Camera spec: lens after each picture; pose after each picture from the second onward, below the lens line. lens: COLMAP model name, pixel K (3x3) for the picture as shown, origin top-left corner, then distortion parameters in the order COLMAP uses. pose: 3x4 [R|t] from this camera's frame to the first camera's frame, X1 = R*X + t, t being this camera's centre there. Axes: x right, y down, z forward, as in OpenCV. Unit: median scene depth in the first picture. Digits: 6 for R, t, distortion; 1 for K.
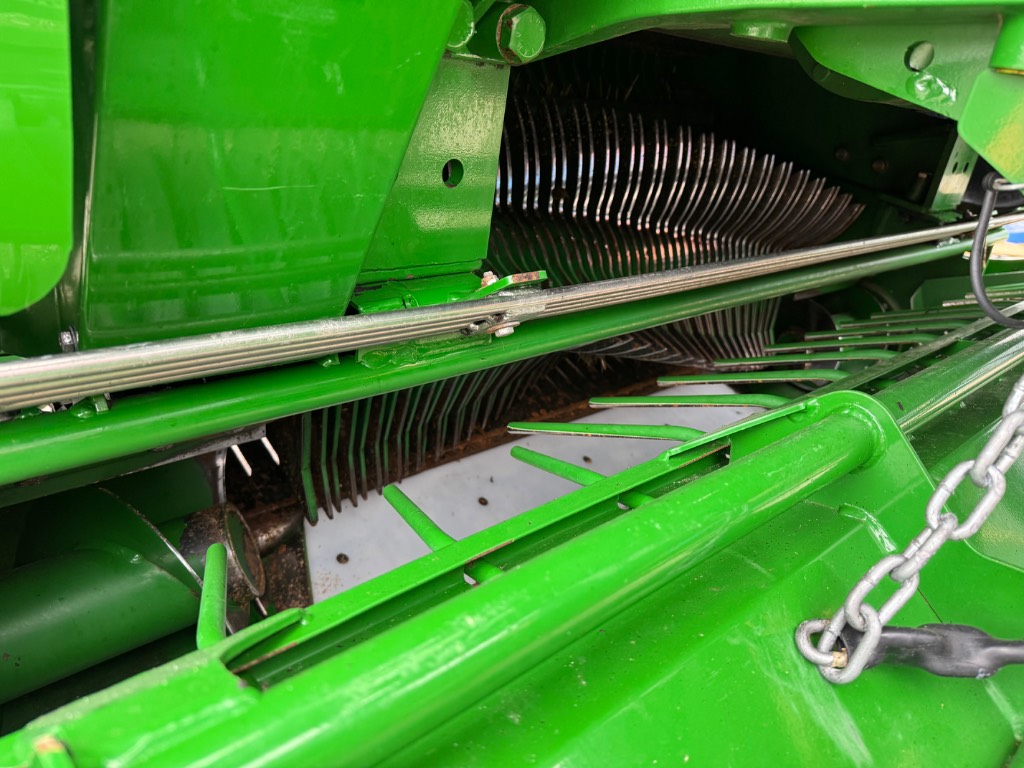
lens RADIAL K [[717.7, 0, 516.4], [0, 717.7, 387.7], [0, 0, 1]] dist [0.083764, -0.107350]
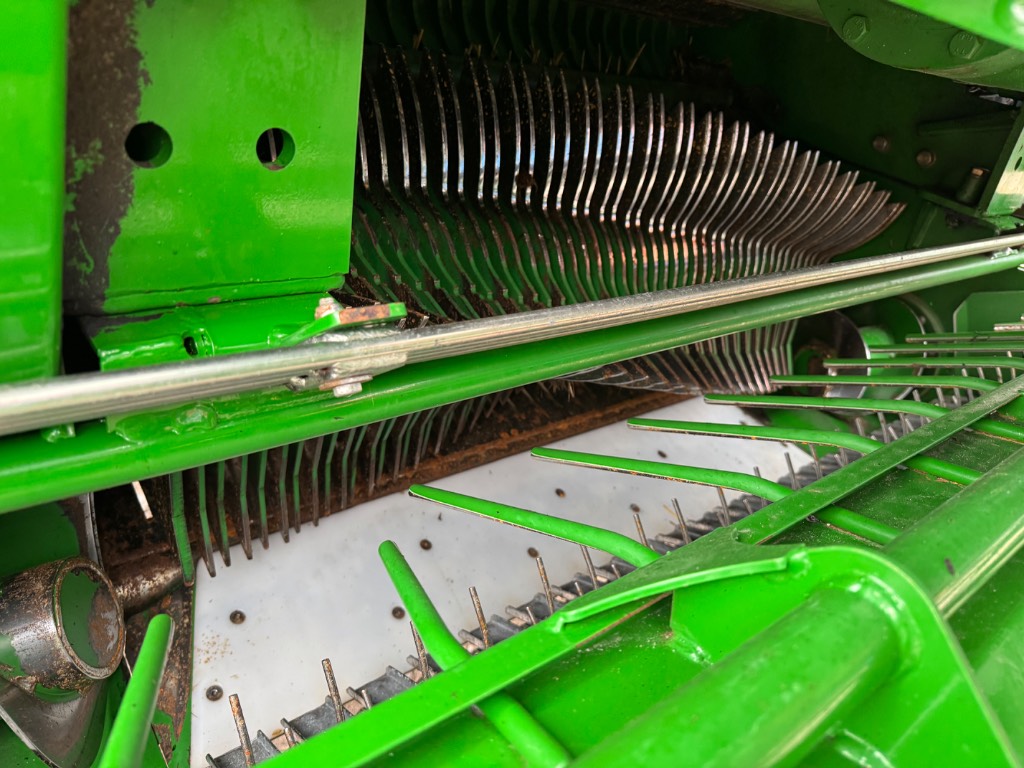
lens RADIAL K [[715.6, 0, 510.2], [0, 715.6, 381.5], [0, 0, 1]] dist [0.054153, -0.061507]
pose [[0.998164, 0.042550, -0.043110, 0.080528], [-0.041811, 0.998965, 0.017895, -0.051151], [0.043827, -0.016060, 0.998910, 0.169080]]
